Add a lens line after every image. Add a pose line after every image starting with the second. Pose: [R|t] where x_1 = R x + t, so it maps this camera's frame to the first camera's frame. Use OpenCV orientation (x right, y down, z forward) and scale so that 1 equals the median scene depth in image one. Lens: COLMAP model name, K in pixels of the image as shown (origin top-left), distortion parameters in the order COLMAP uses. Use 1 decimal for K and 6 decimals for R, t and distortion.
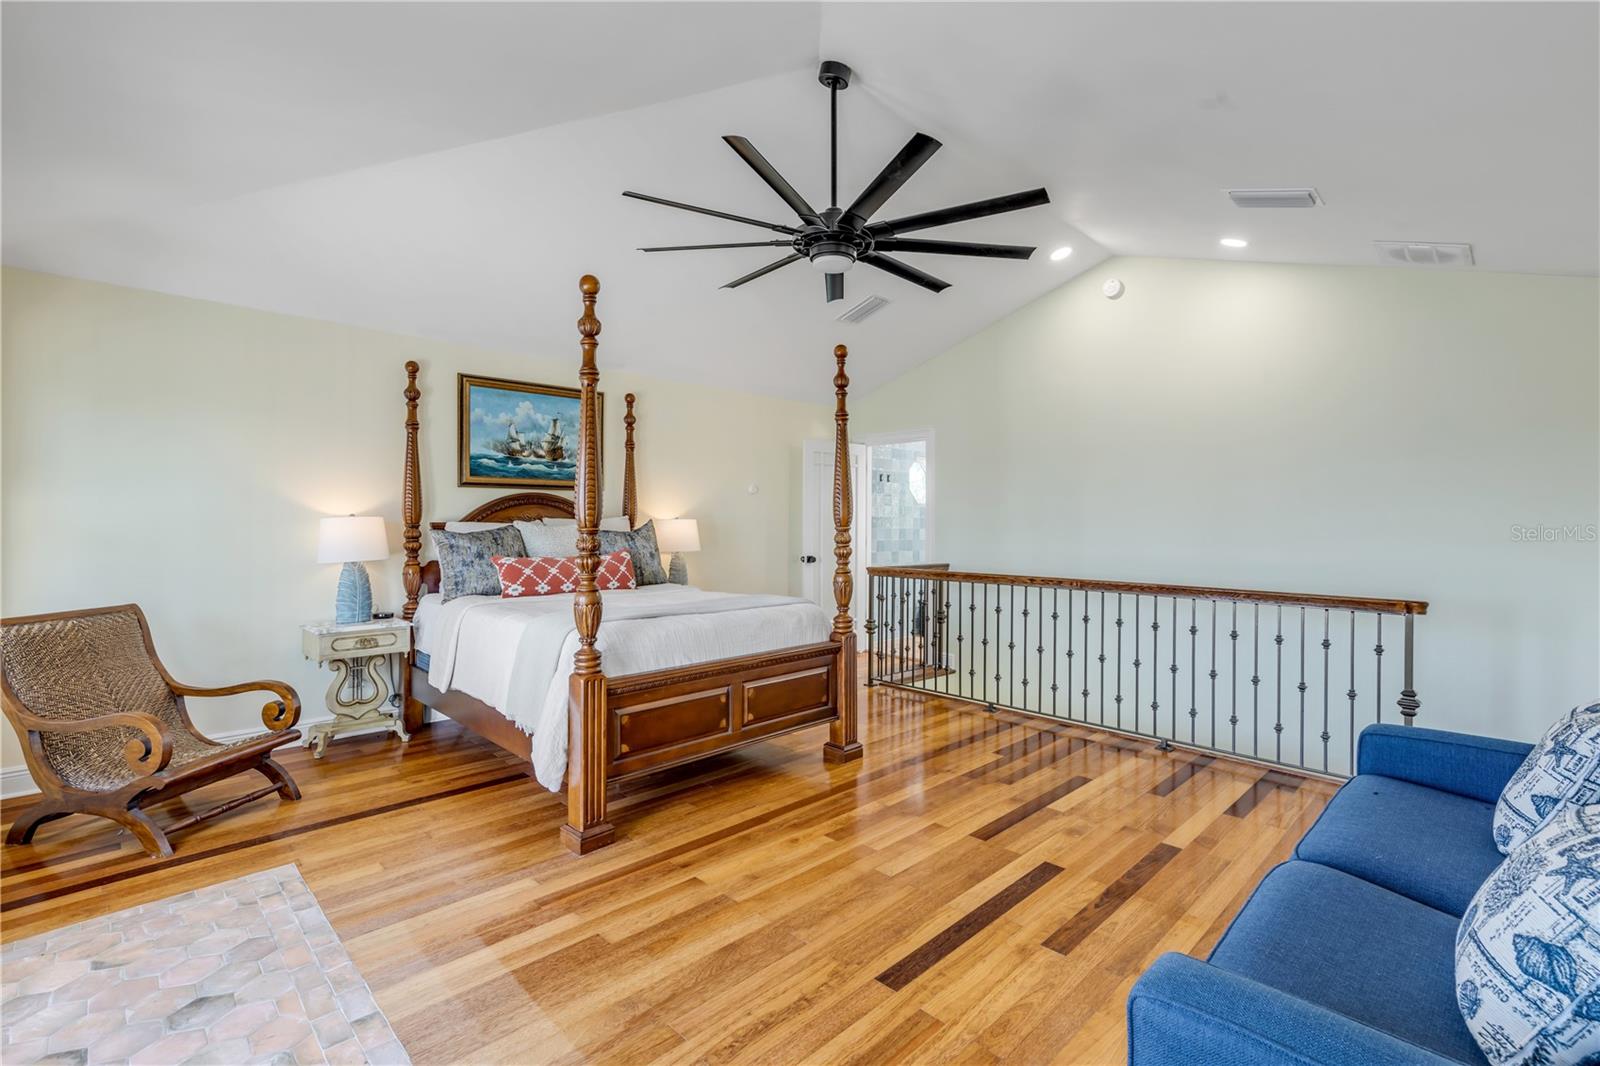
lens RADIAL K [[723.6, 0, 797.8], [0, 723.6, 523.4], [0, 0, 1]] dist [0.003033, 0.000307]
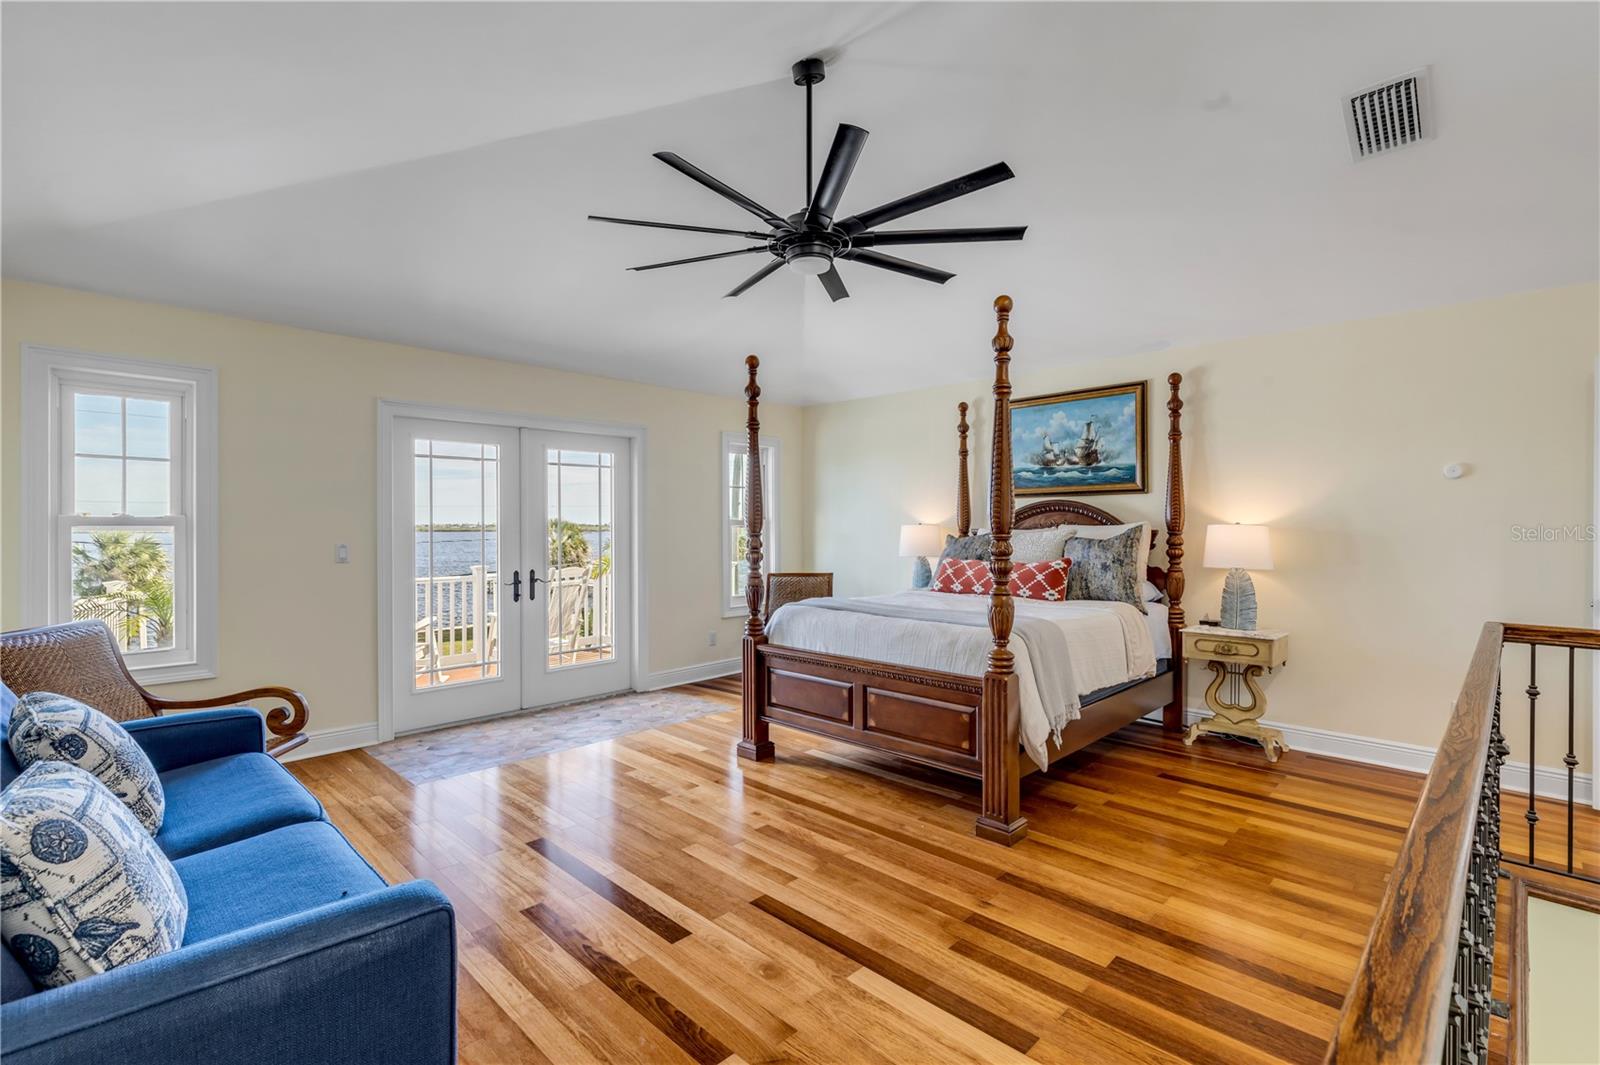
lens RADIAL K [[723.6, 0, 797.6], [0, 723.6, 533.5], [0, 0, 1]] dist [0.003033, 0.000307]
pose [[0.017316, 0.005030, -0.999837, 0.749832], [-0.001604, 0.999986, 0.005003, 0.000568], [0.999849, 0.001517, 0.017324, 0.704924]]
